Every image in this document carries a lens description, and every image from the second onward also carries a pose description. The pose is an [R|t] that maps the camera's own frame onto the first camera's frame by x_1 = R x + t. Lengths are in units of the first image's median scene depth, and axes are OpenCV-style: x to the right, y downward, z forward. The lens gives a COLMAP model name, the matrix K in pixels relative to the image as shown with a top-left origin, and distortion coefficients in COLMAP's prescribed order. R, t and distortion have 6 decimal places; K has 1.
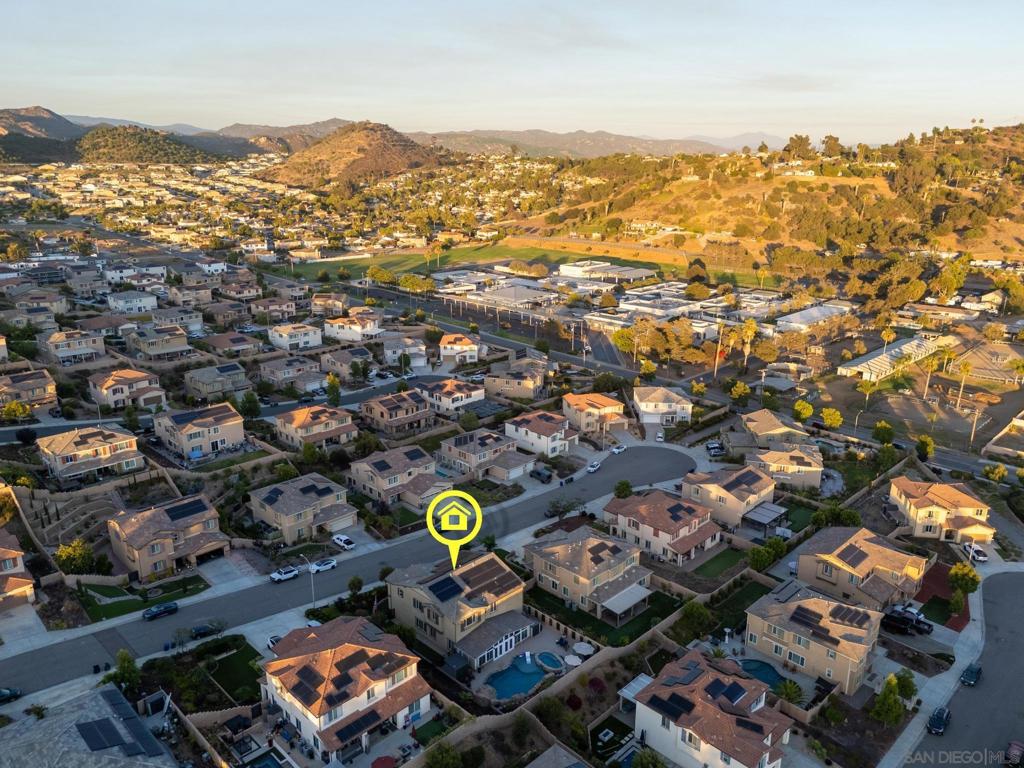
lens RADIAL K [[754.2, 0, 506.1], [0, 754.2, 380.9], [0, 0, 1]] dist [0.065947, -0.055053]
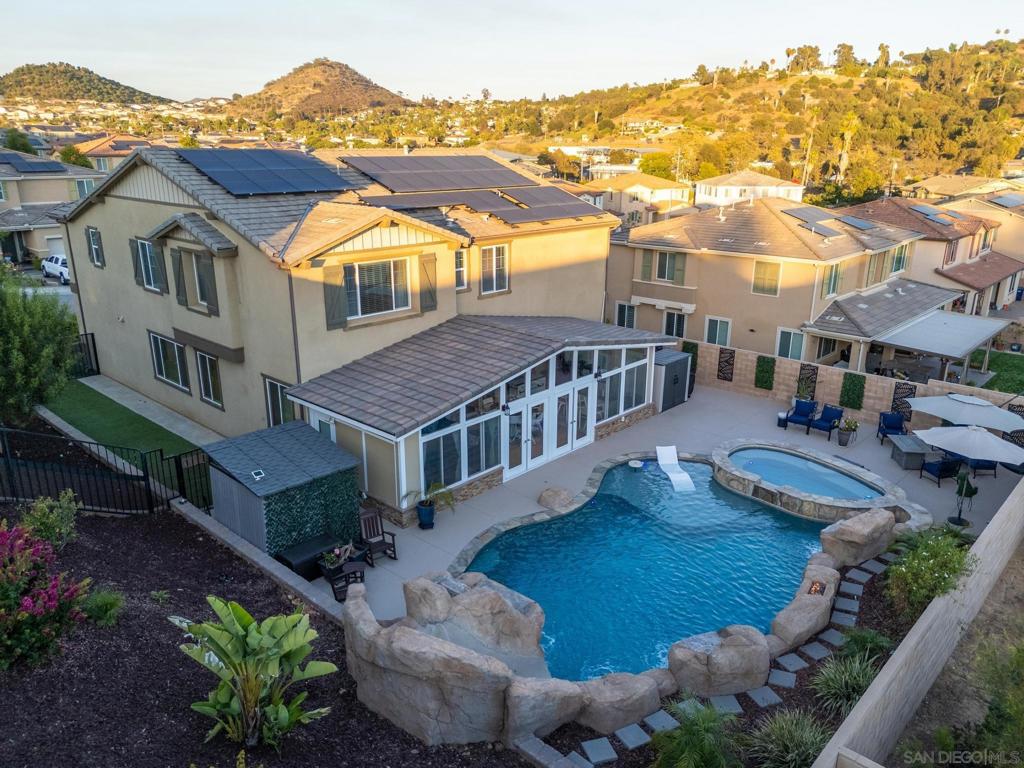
lens RADIAL K [[754.2, 0, 510.9], [0, 754.2, 387.0], [0, 0, 1]] dist [0.065947, -0.055053]
pose [[0.999040, -0.006964, 0.043257, -0.003800], [0.005677, 0.999540, 0.029796, 0.057582], [-0.043444, -0.029521, 0.998620, 0.137683]]
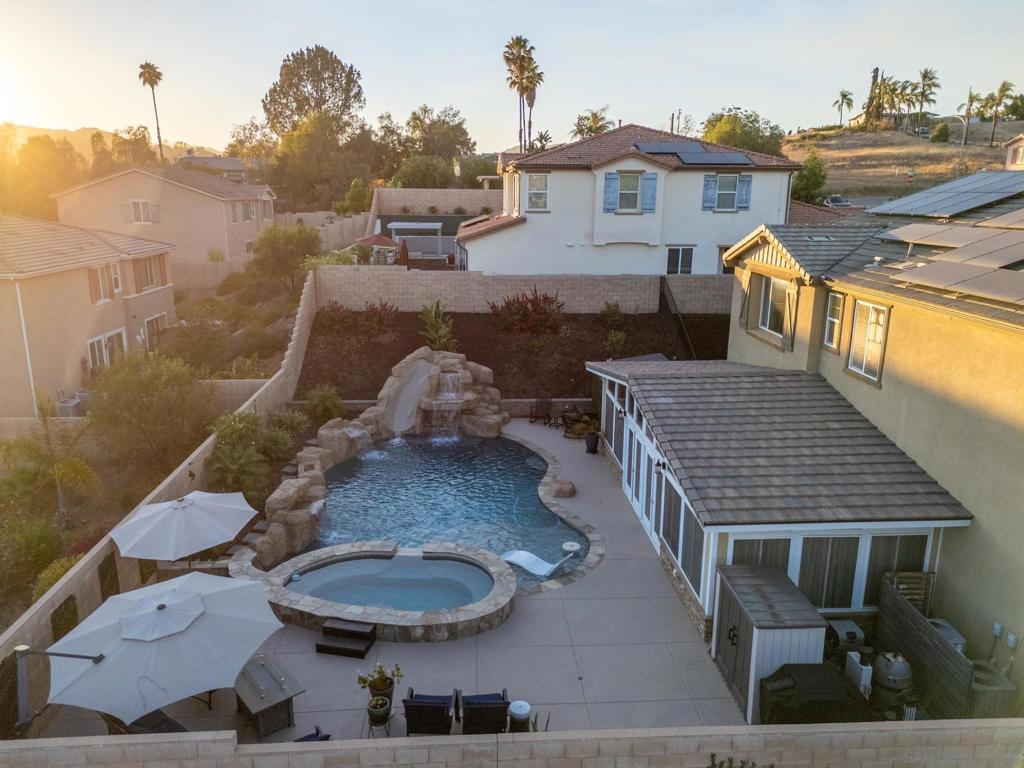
lens RADIAL K [[754.2, 0, 514.1], [0, 754.2, 387.3], [0, 0, 1]] dist [0.065947, -0.055053]
pose [[-0.657503, 0.185108, -0.730360, 0.023925], [-0.213964, 0.883571, 0.416559, 0.045921], [0.722433, 0.430159, -0.541344, 0.182857]]
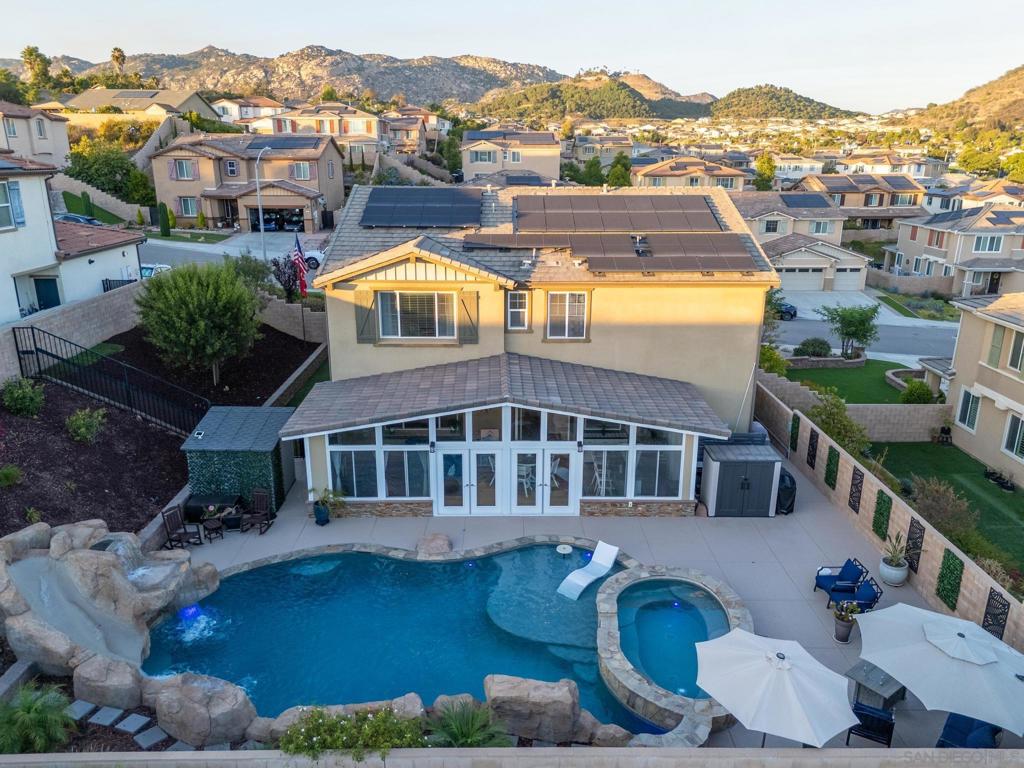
lens RADIAL K [[754.2, 0, 512.3], [0, 754.2, 382.6], [0, 0, 1]] dist [0.065947, -0.055053]
pose [[0.721642, 0.206473, -0.660758, 0.020968], [-0.198210, 0.976151, 0.088553, 0.053149], [0.663284, 0.067065, 0.745357, 0.146823]]
